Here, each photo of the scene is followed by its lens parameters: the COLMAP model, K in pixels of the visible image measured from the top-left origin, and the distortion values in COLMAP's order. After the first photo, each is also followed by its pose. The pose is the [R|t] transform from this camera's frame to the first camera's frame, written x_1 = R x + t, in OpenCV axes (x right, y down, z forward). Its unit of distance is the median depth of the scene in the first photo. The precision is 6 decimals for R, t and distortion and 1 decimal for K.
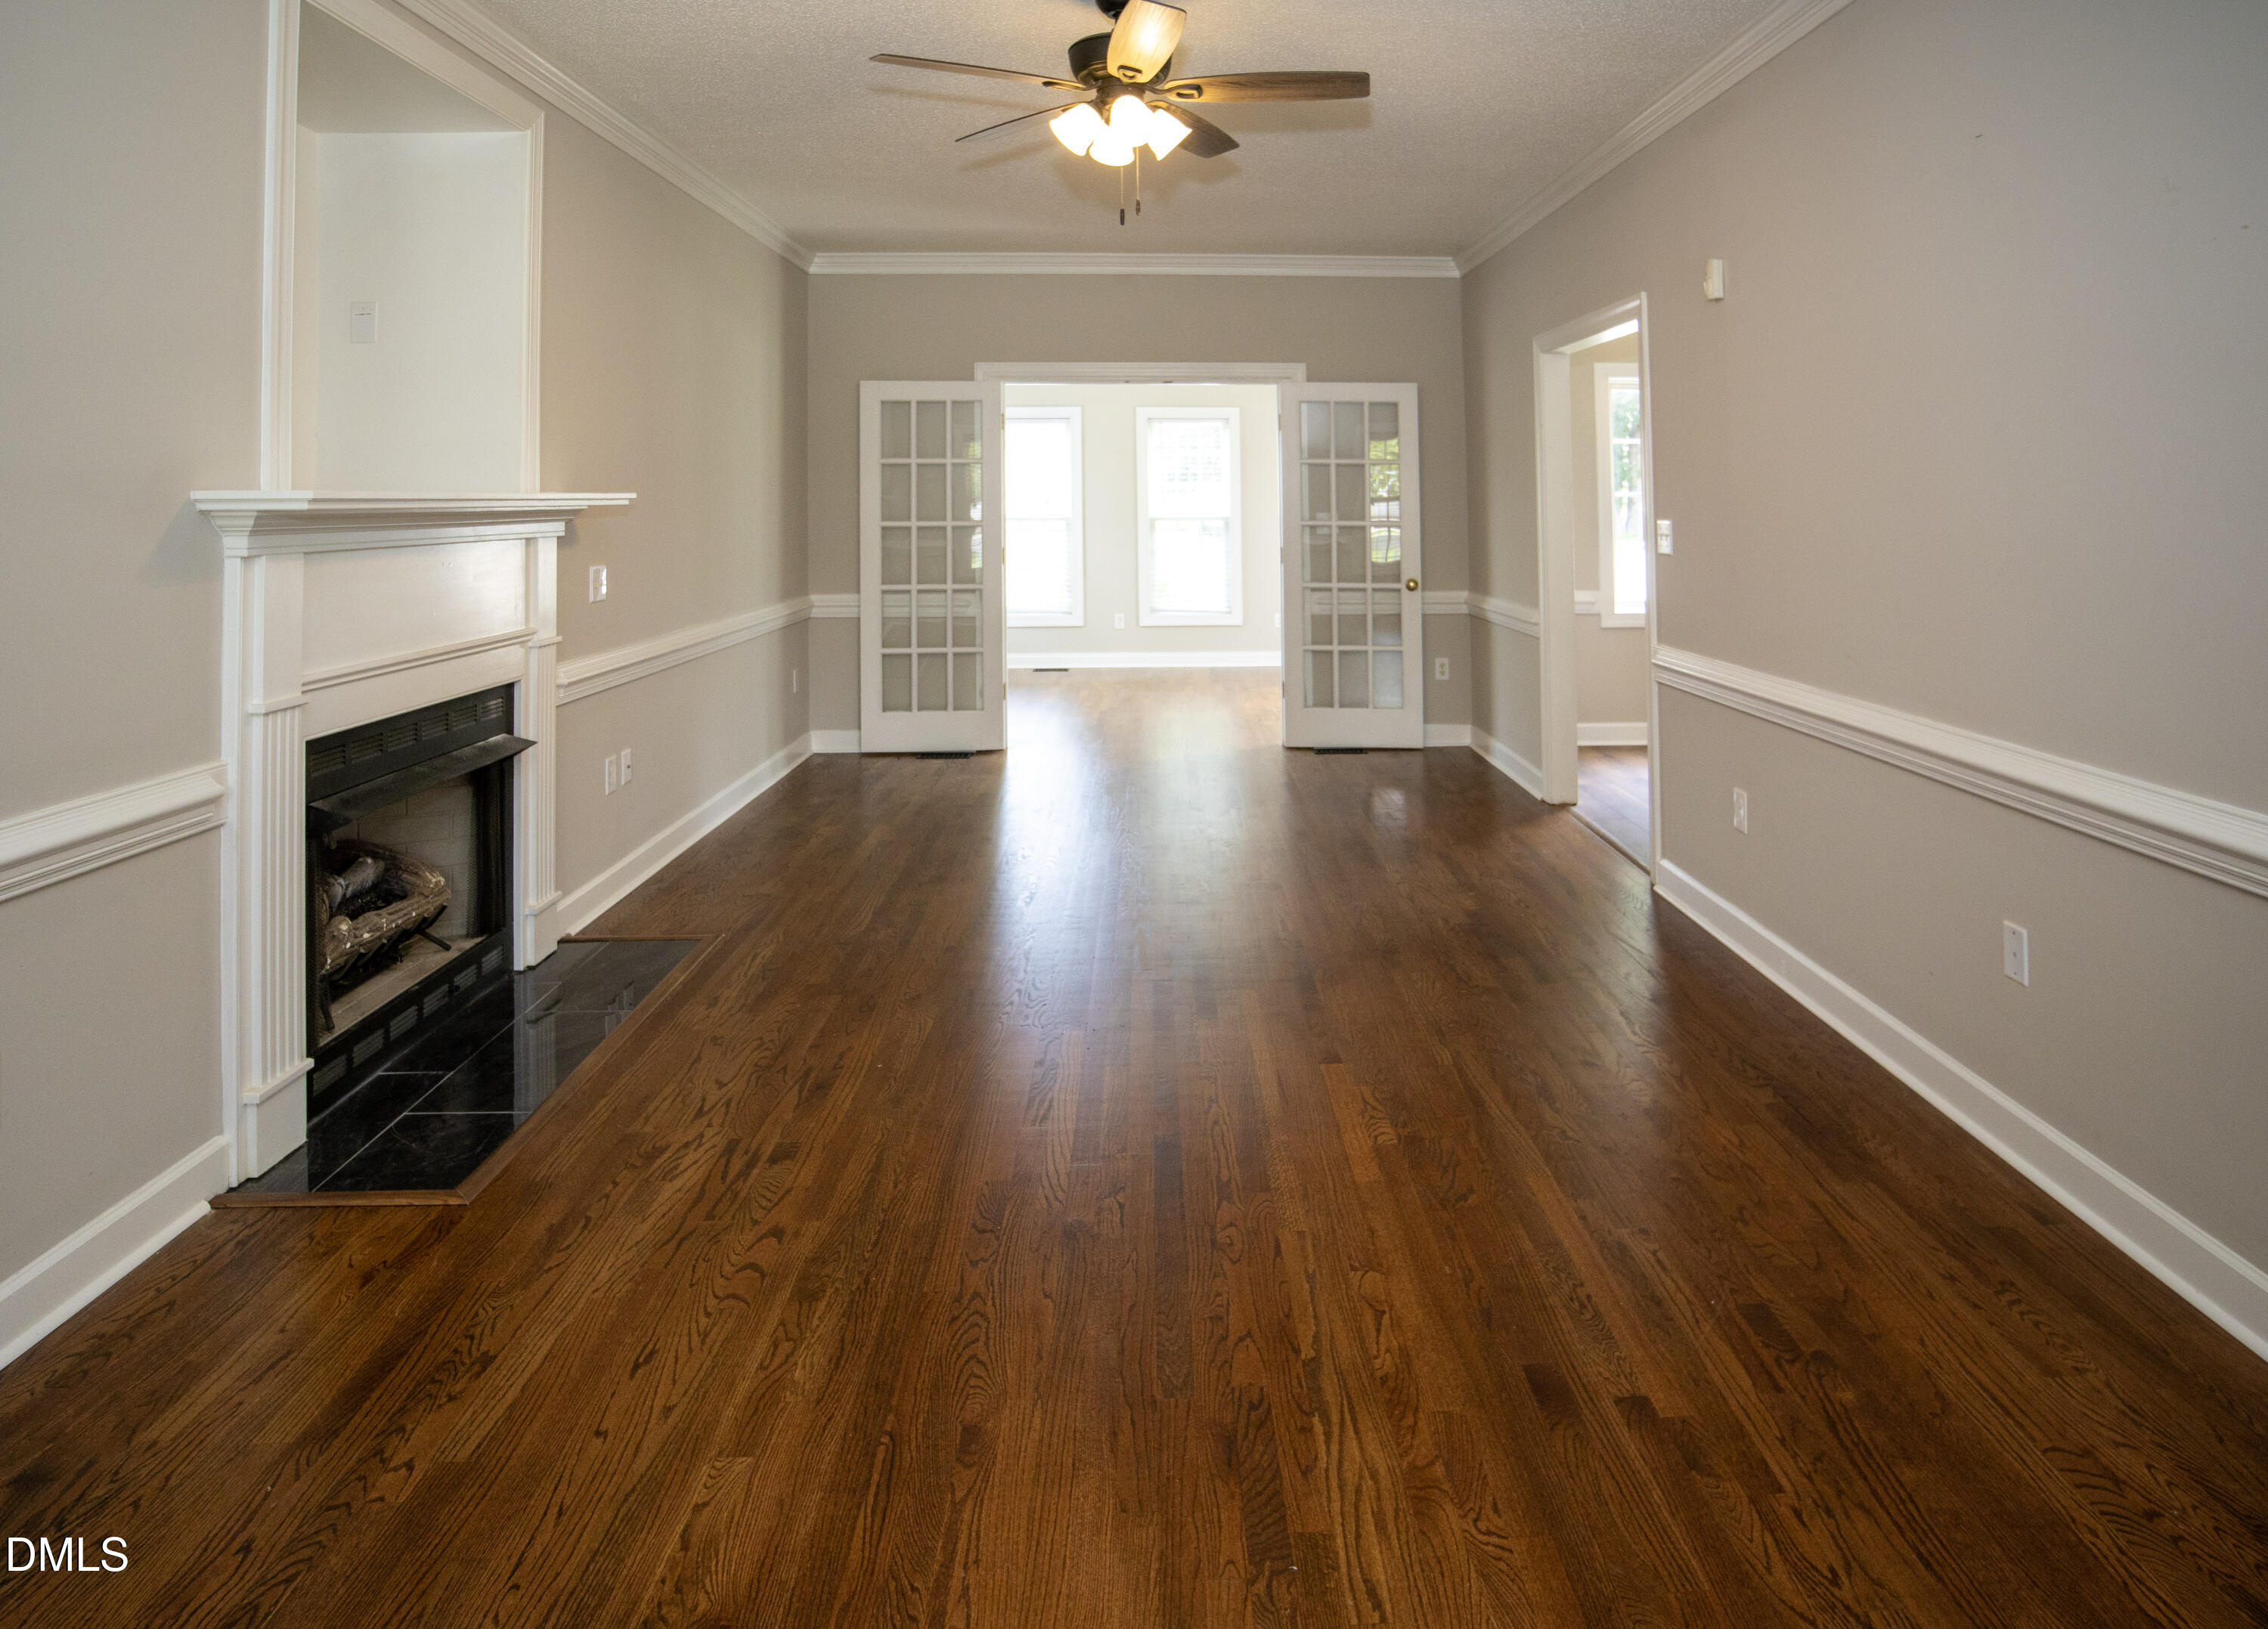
lens RADIAL K [[1355.4, 0, 1138.0], [0, 1355.4, 462.6], [0, 0, 1]] dist [-0.021075, 0.003756]
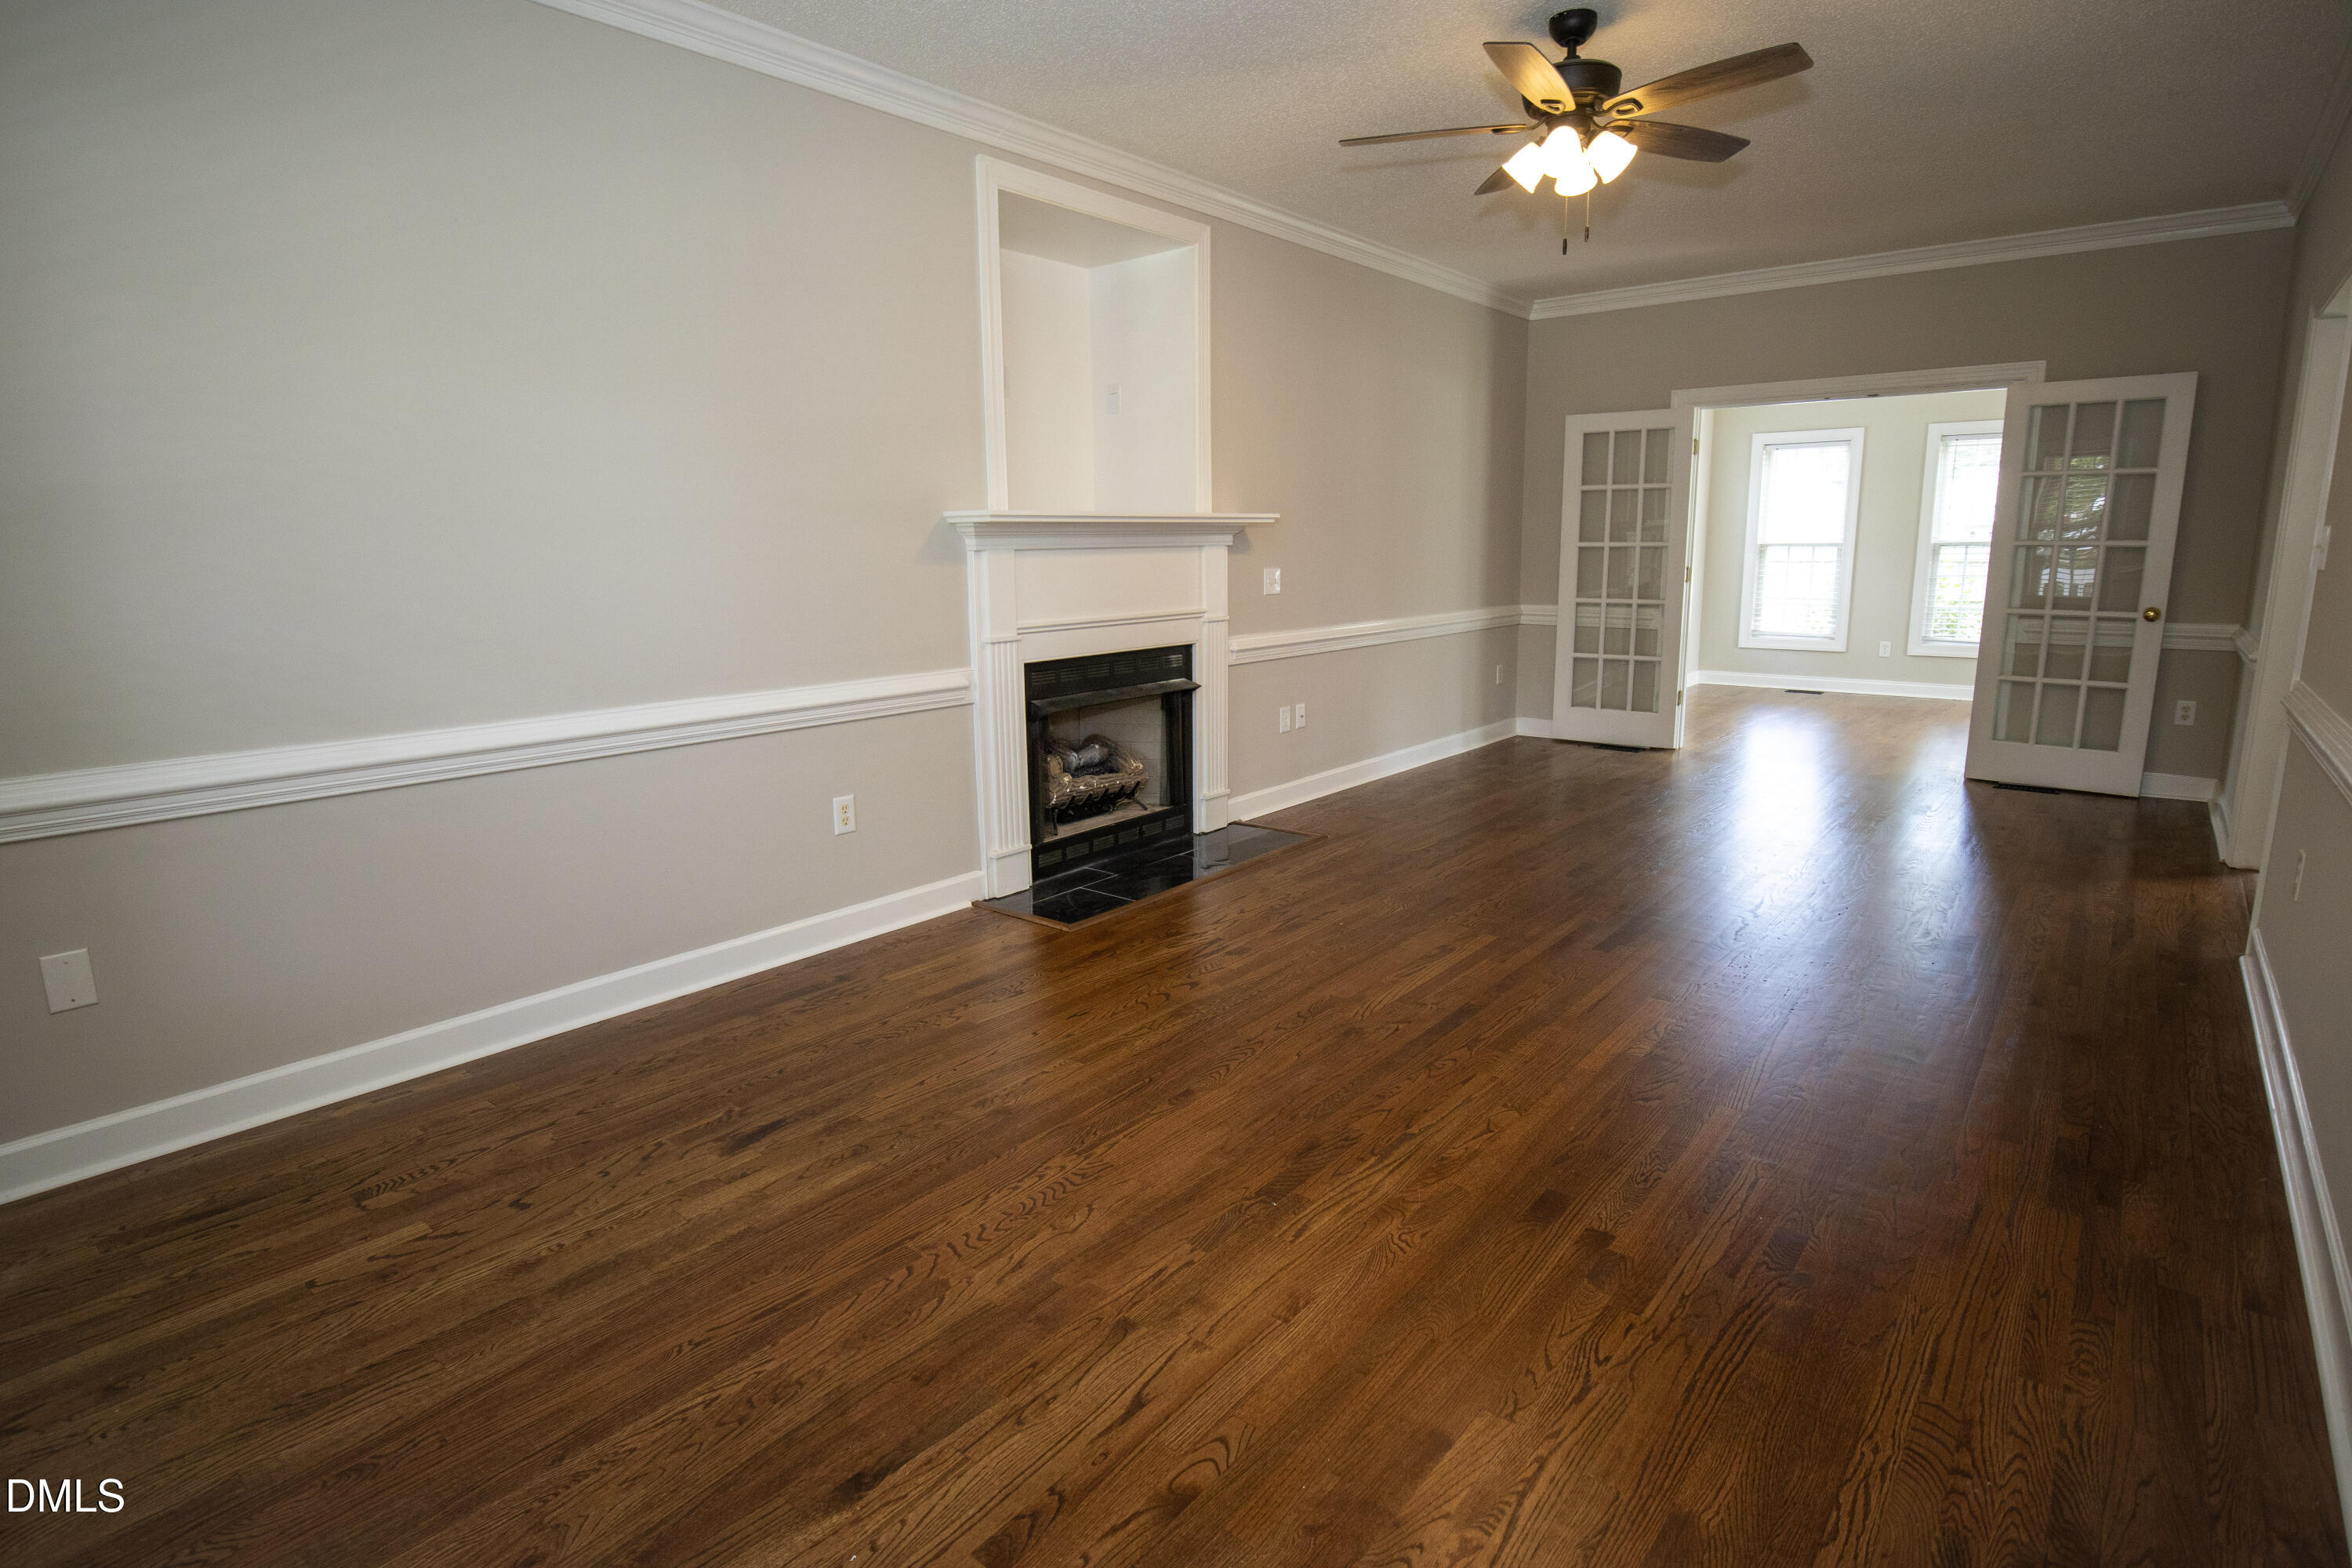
lens RADIAL K [[1179.8, 0, 1176.0], [0, 1179.8, 784.0], [0, 0, 1]] dist [-0.001137, 0.001426]
pose [[0.755752, 0.130487, -0.641726, 0.365750], [0.021098, 0.974586, 0.223017, 0.021434], [0.654518, -0.182085, 0.733792, 0.007349]]
